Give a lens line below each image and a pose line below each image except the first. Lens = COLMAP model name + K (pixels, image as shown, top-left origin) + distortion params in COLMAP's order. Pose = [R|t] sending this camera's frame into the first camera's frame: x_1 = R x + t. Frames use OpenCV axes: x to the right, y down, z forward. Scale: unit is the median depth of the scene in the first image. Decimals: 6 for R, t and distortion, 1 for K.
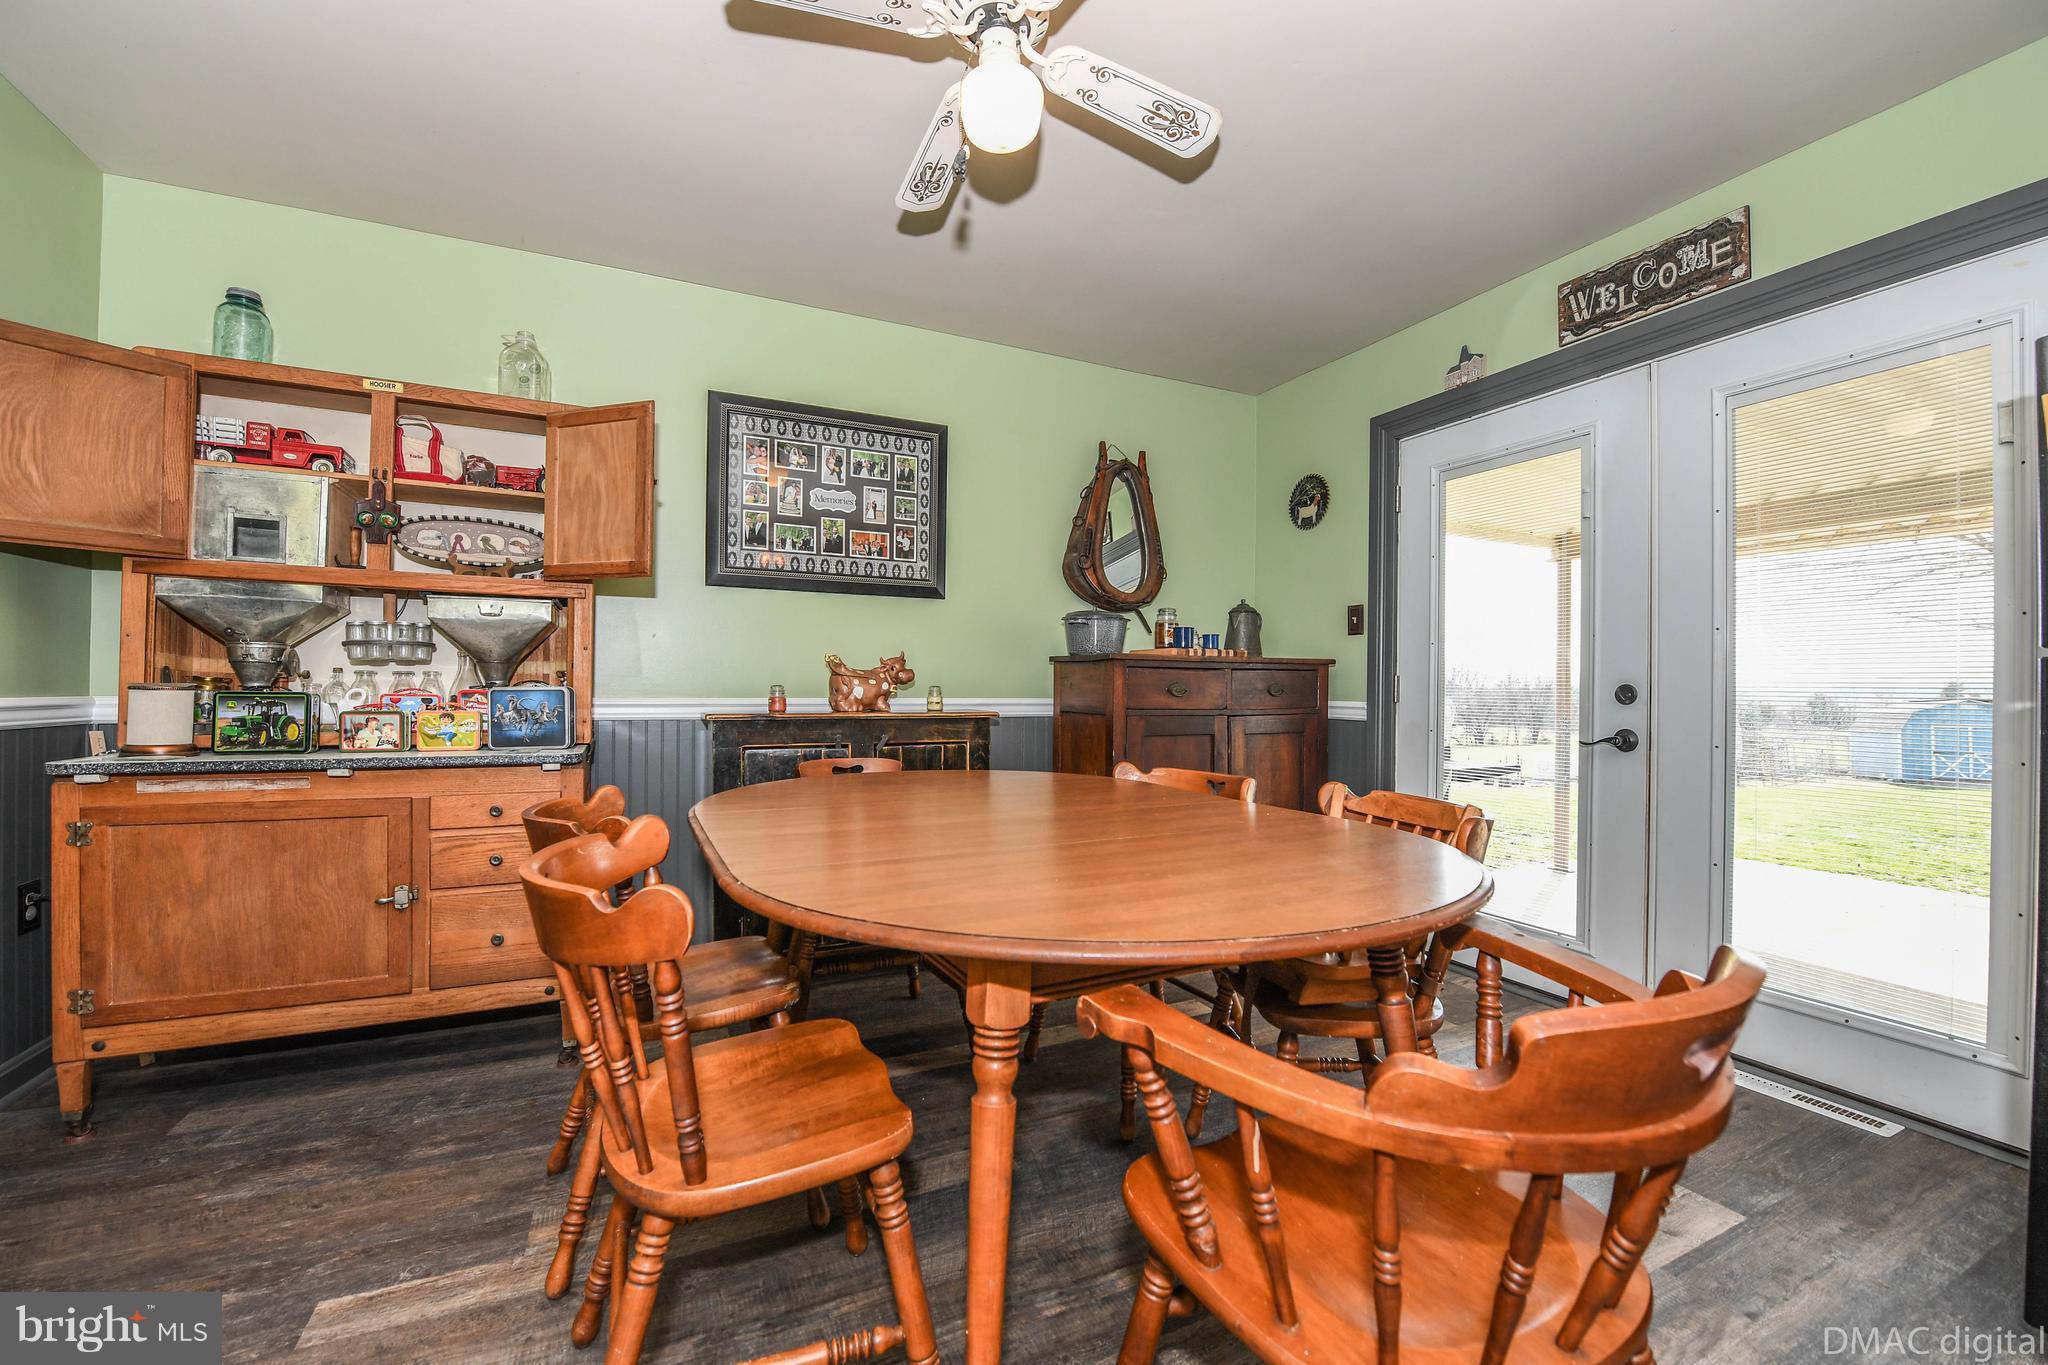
lens RADIAL K [[814.6, 0, 1027.7], [0, 814.6, 687.6], [0, 0, 1]] dist [-0.018226, -0.001636]
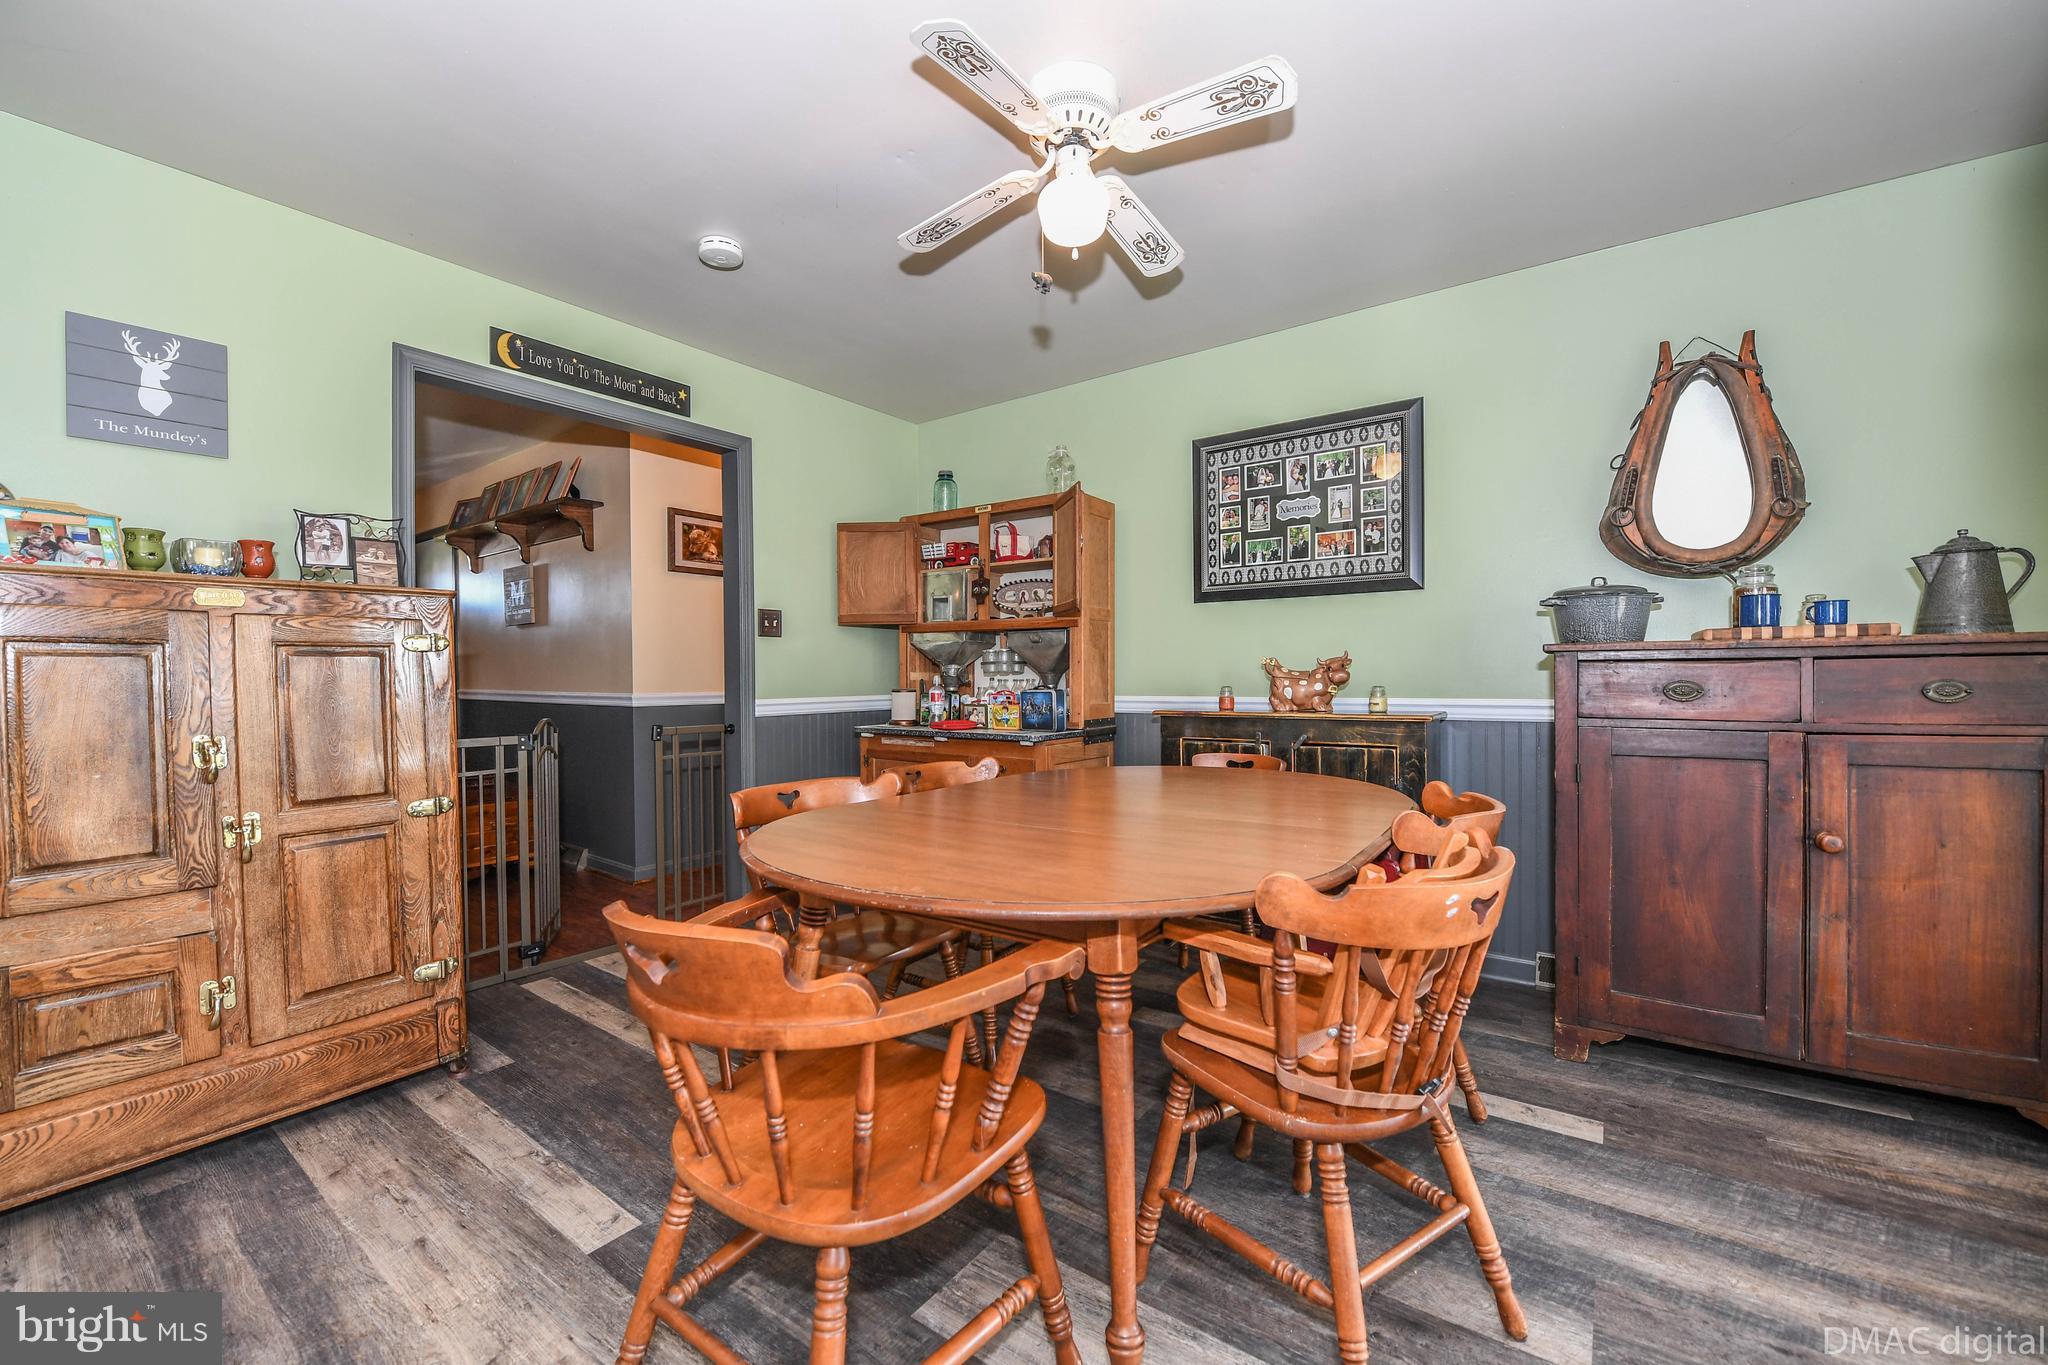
lens RADIAL K [[814.6, 0, 1015.8], [0, 814.6, 685.7], [0, 0, 1]] dist [-0.018226, -0.001636]
pose [[0.471395, 0.000318, -0.881922, 0.523945], [0.014485, 0.999862, 0.008103, -0.016246], [0.881803, -0.016594, 0.471325, 0.187520]]
